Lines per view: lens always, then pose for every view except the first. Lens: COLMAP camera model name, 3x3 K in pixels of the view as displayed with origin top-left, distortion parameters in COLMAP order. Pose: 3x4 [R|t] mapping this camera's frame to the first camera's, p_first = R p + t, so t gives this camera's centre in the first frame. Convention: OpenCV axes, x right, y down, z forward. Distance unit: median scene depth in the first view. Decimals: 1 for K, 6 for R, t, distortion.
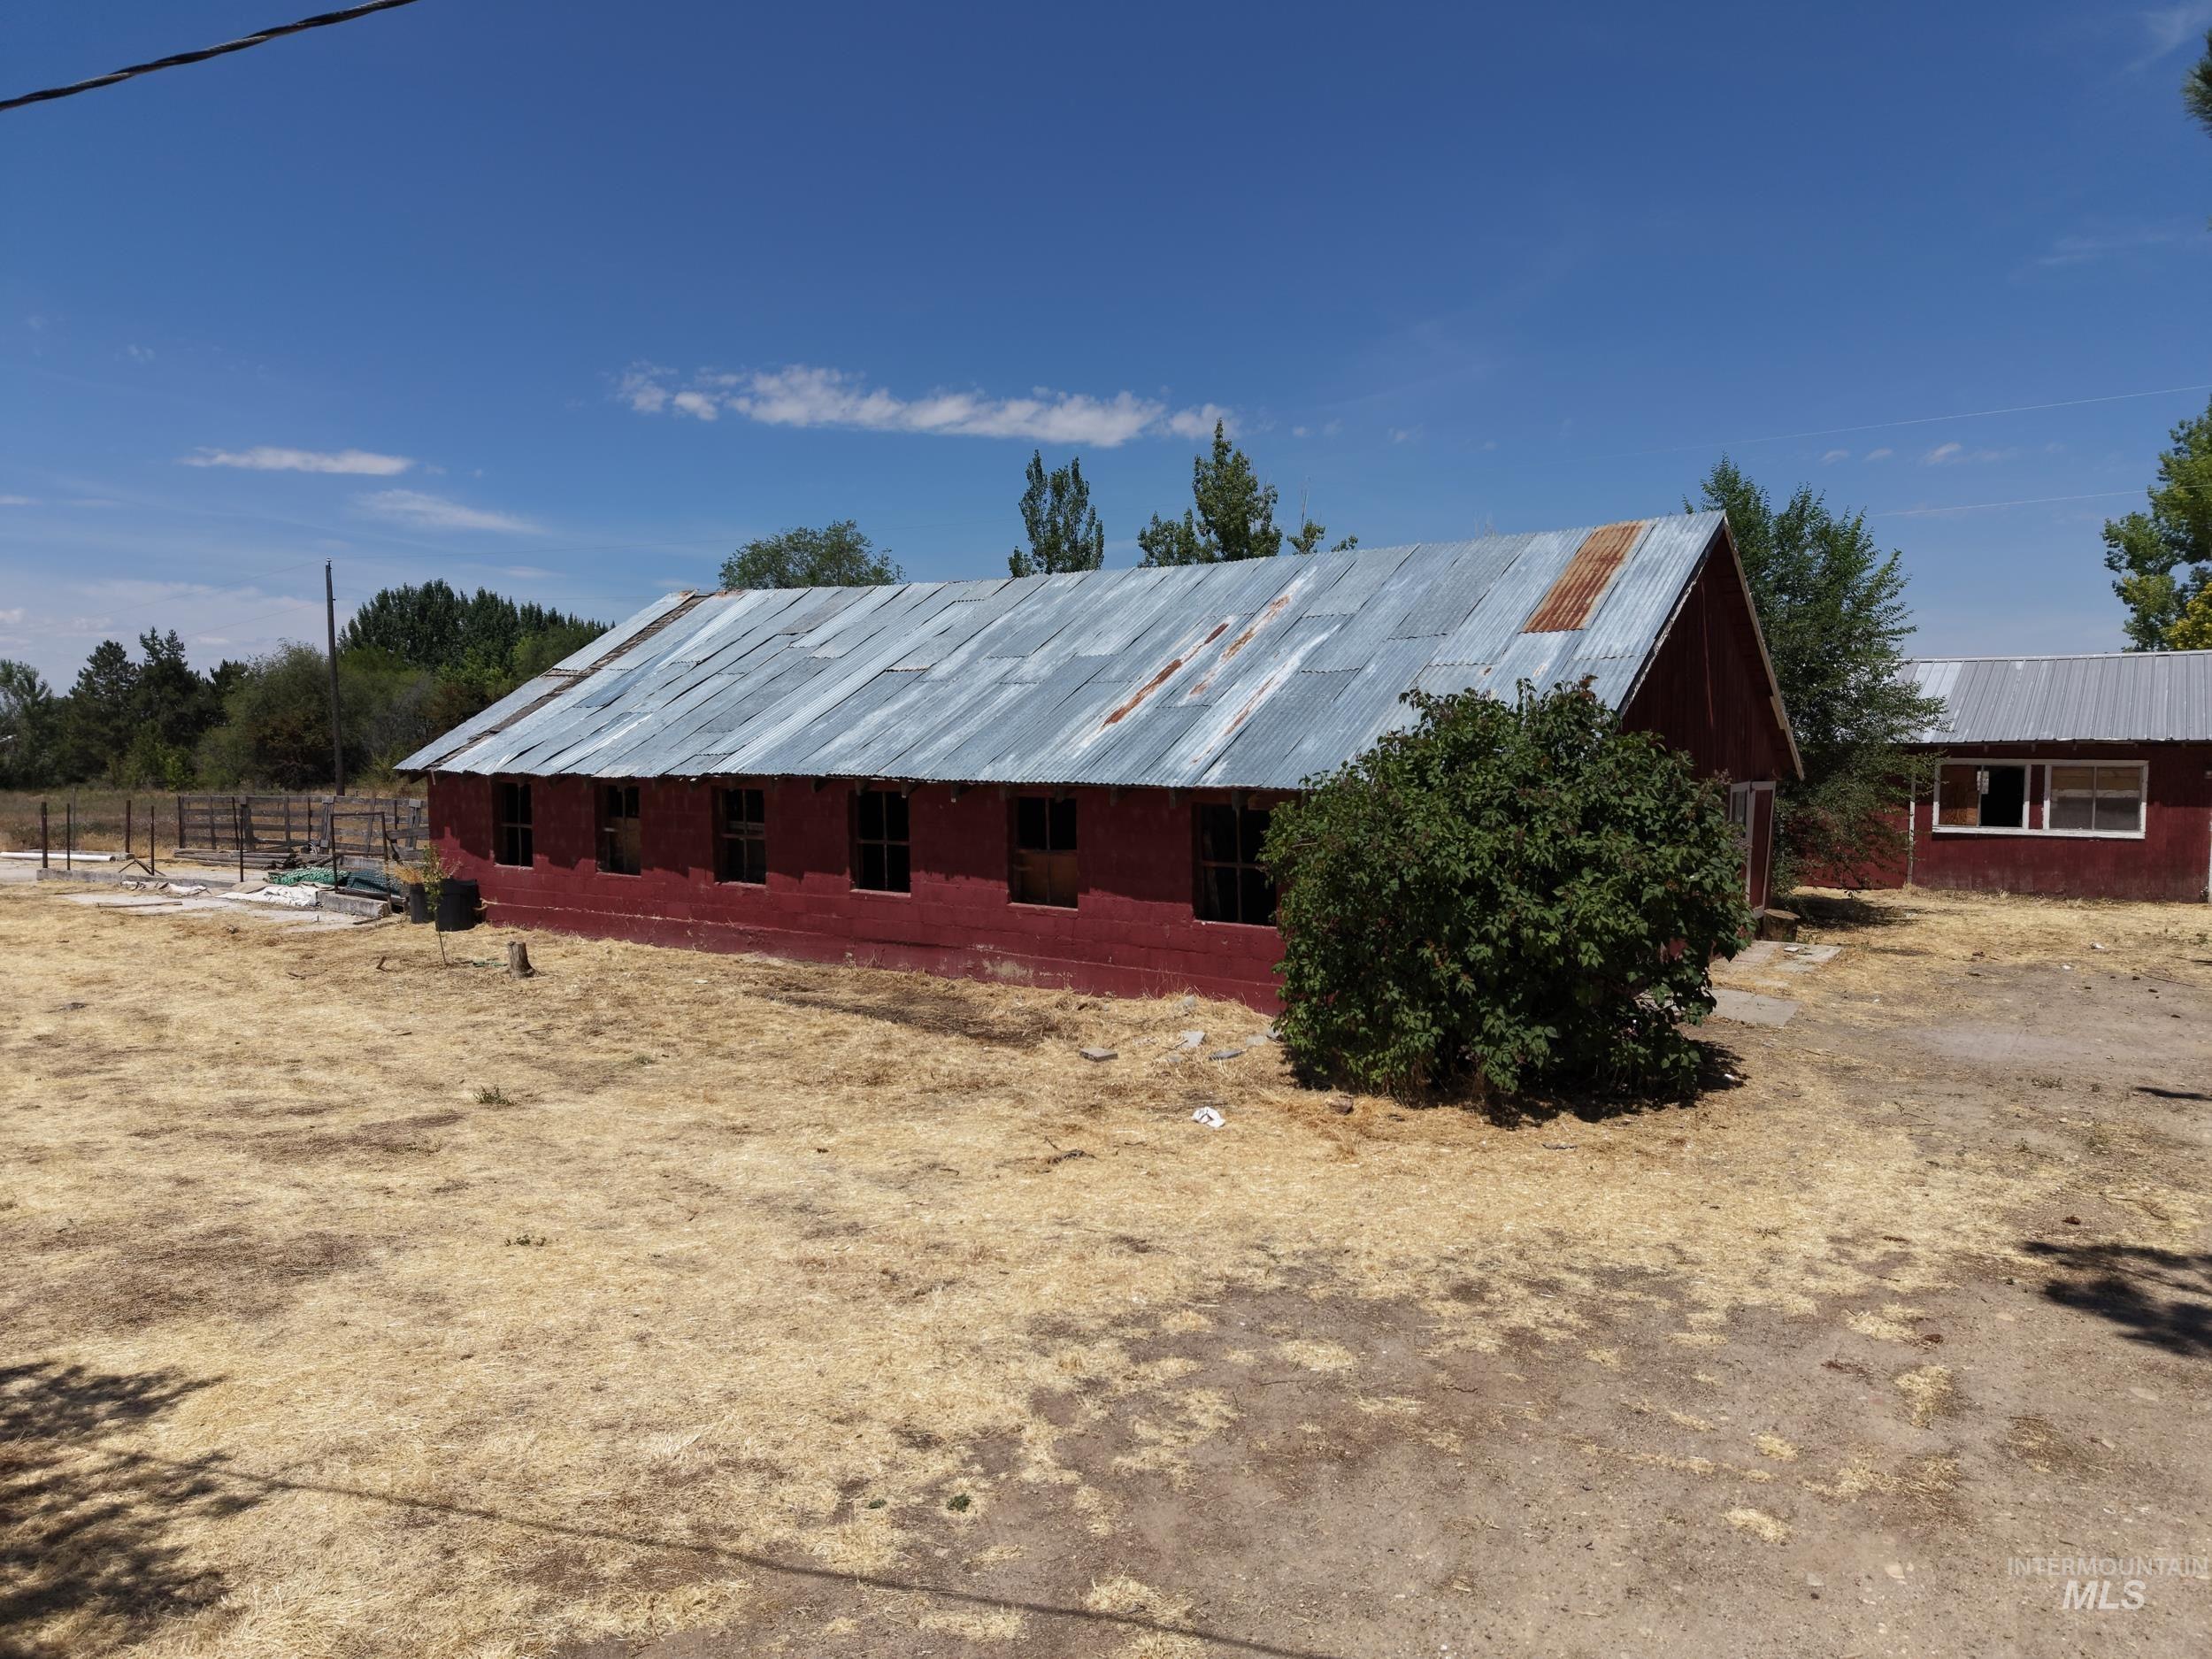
lens RADIAL K [[1471.9, 0, 1106.1], [0, 1471.9, 834.4], [0, 0, 1]] dist [0.034206, -0.032215]
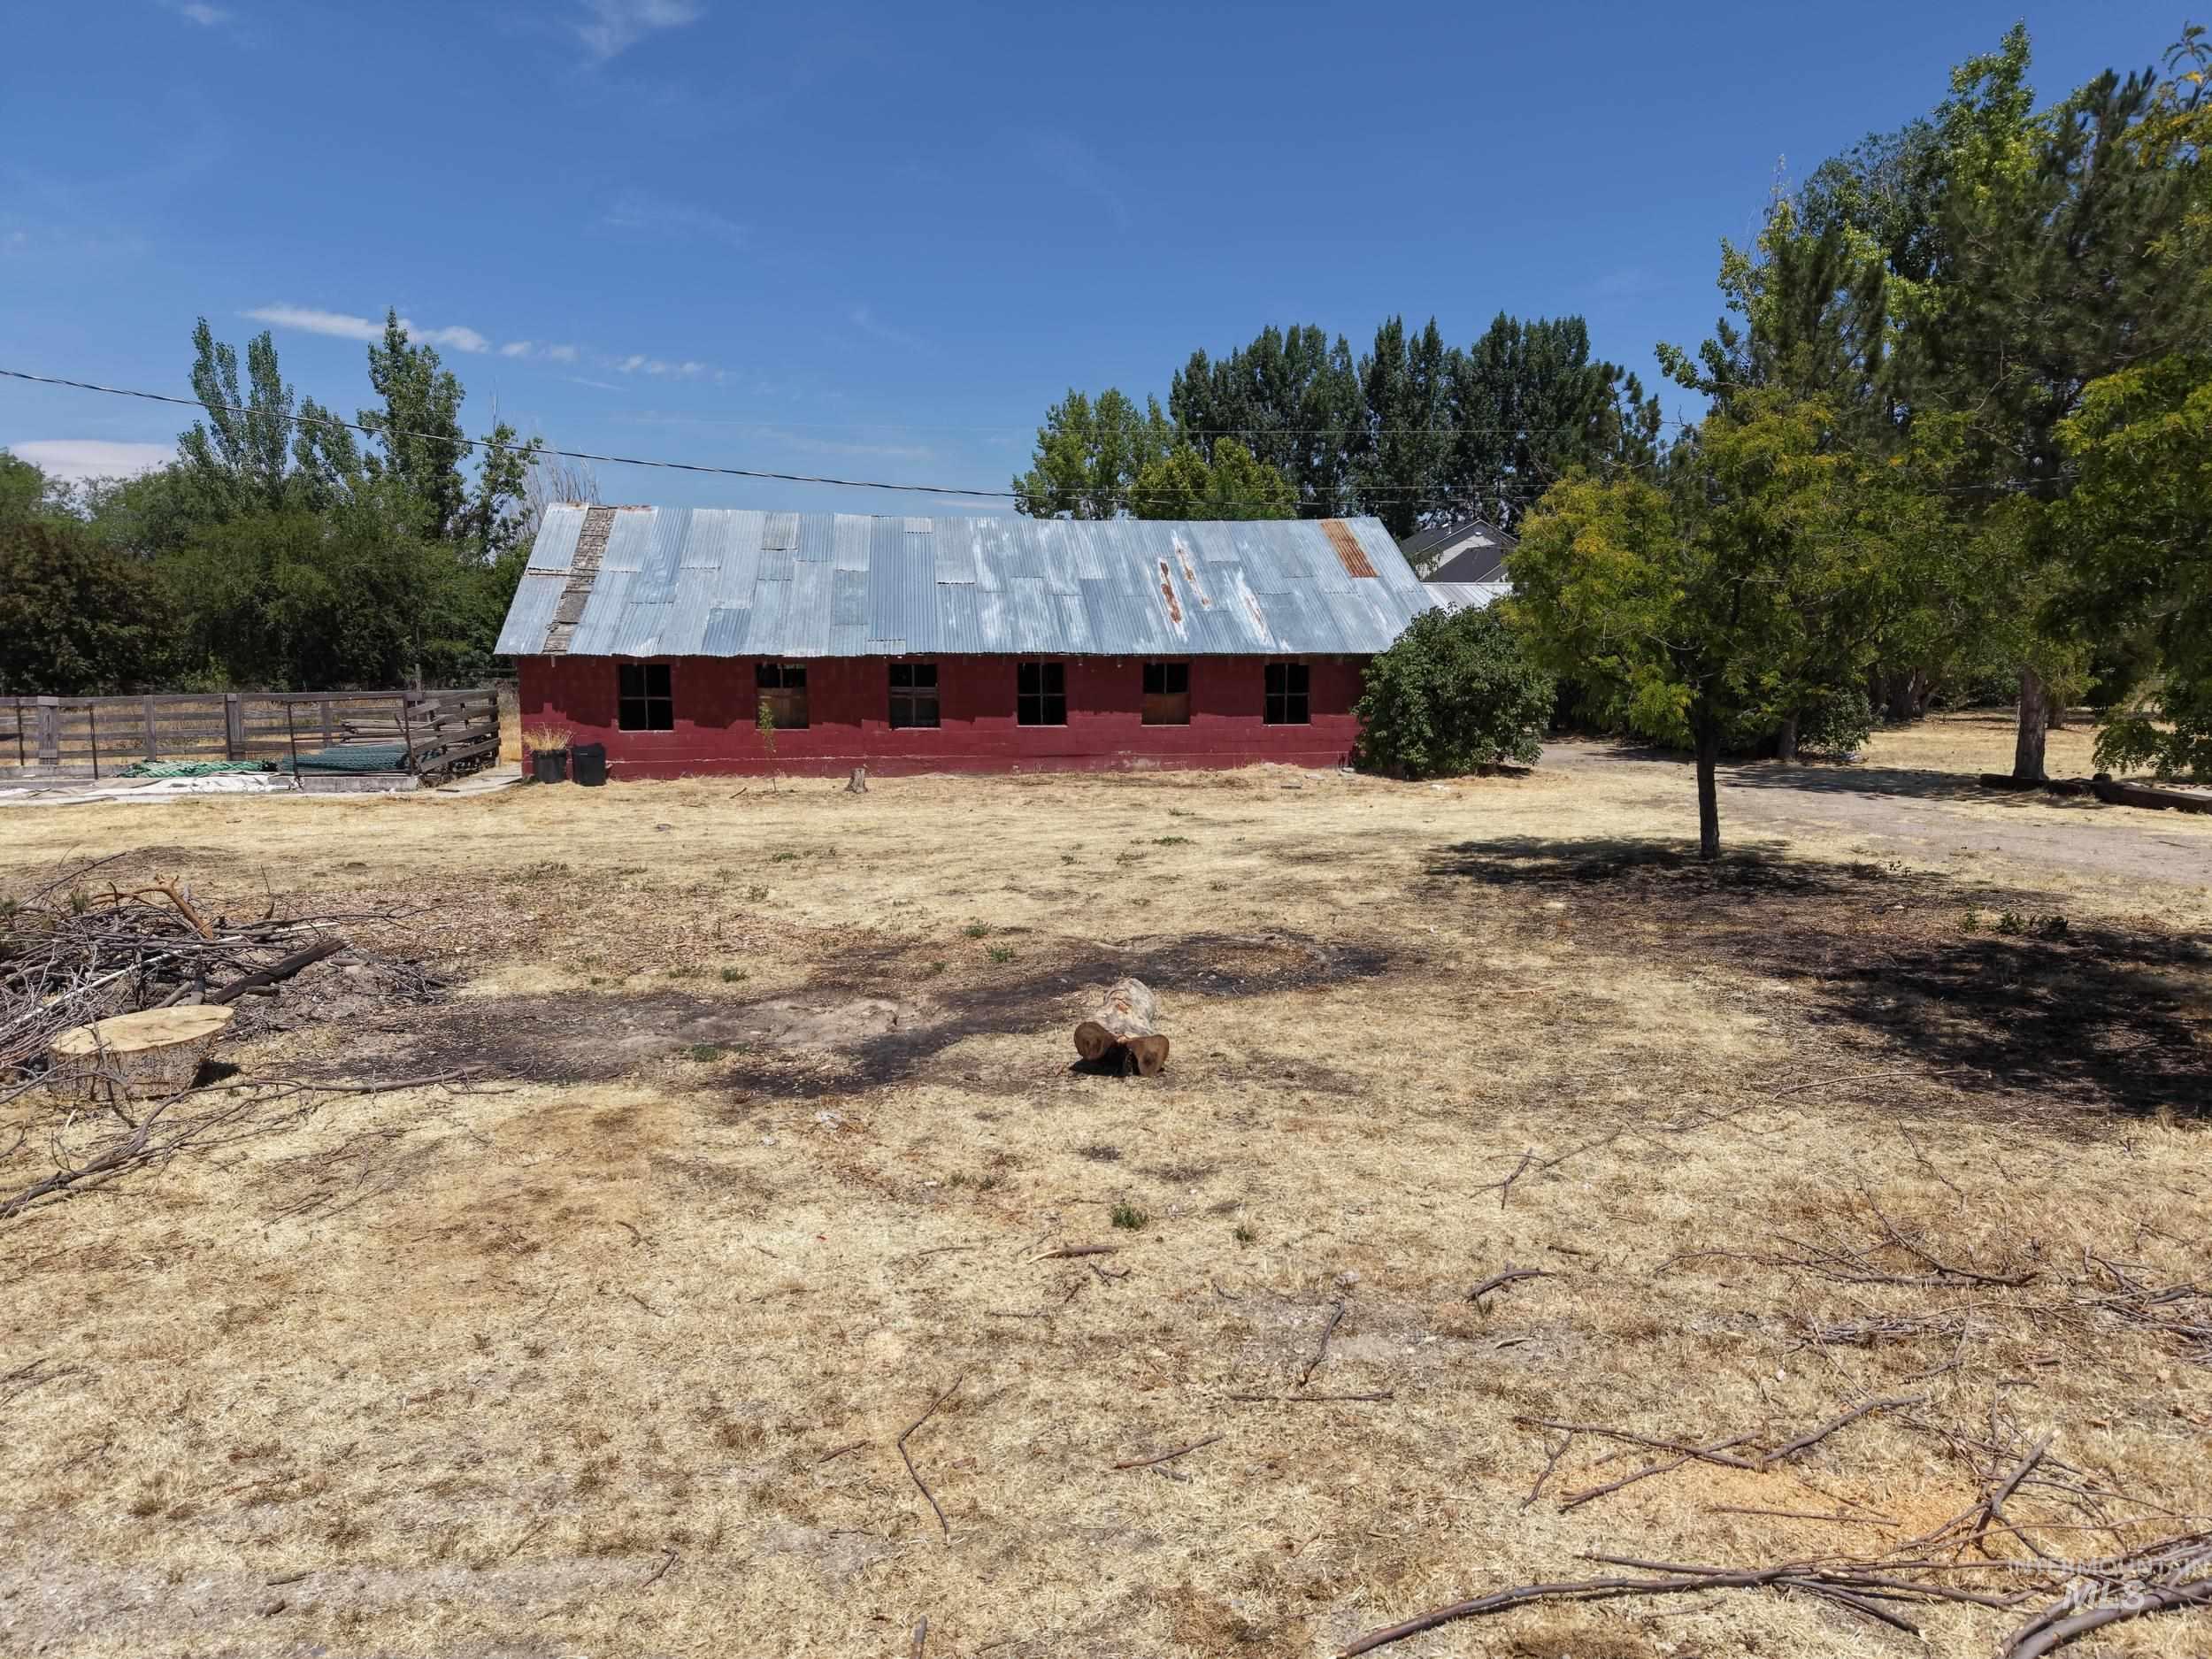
lens RADIAL K [[1471.9, 0, 1106.1], [0, 1471.9, 834.4], [0, 0, 1]] dist [0.034206, -0.032215]
pose [[0.725477, -0.088733, 0.682502, -0.777937], [0.043469, 0.995582, 0.083231, 0.017293], [-0.686872, -0.030714, 0.726129, -0.142415]]
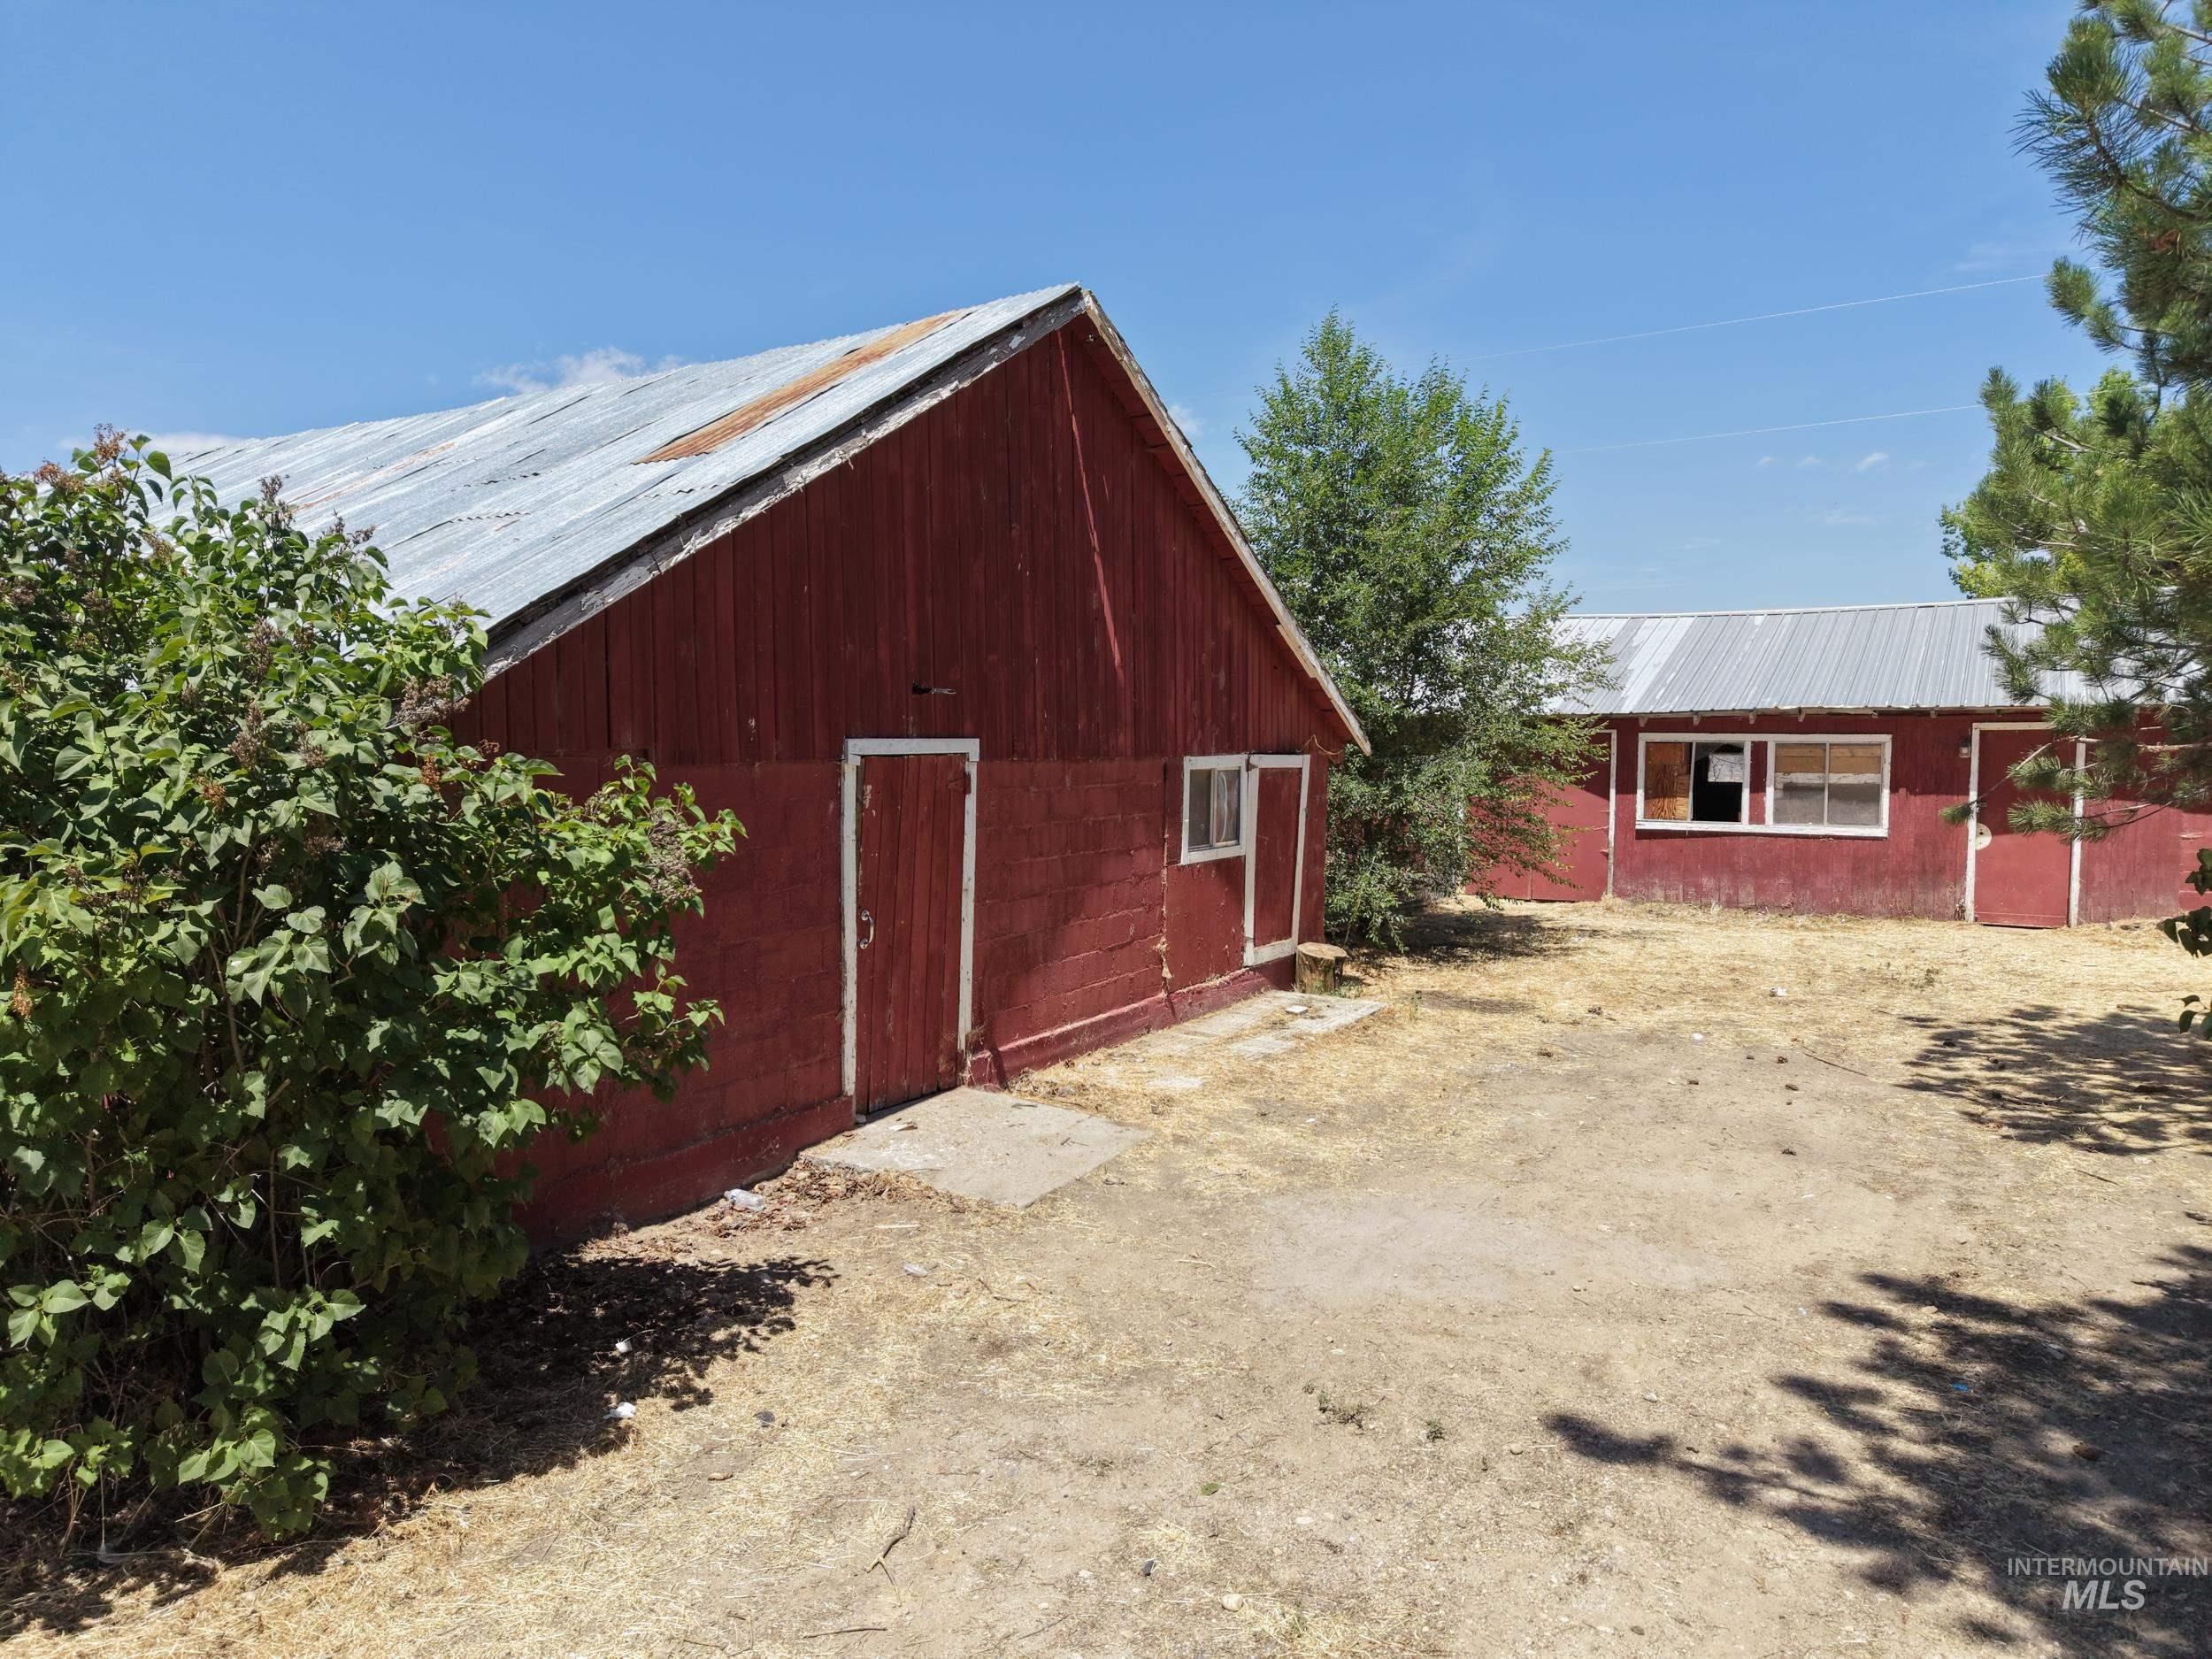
lens RADIAL K [[1471.9, 0, 1106.1], [0, 1471.9, 834.4], [0, 0, 1]] dist [0.034206, -0.032215]
pose [[0.997865, -0.002460, 0.065266, 0.243352], [0.002346, 0.999996, 0.001812, -0.000433], [-0.065270, -0.001655, 0.997866, 0.257752]]
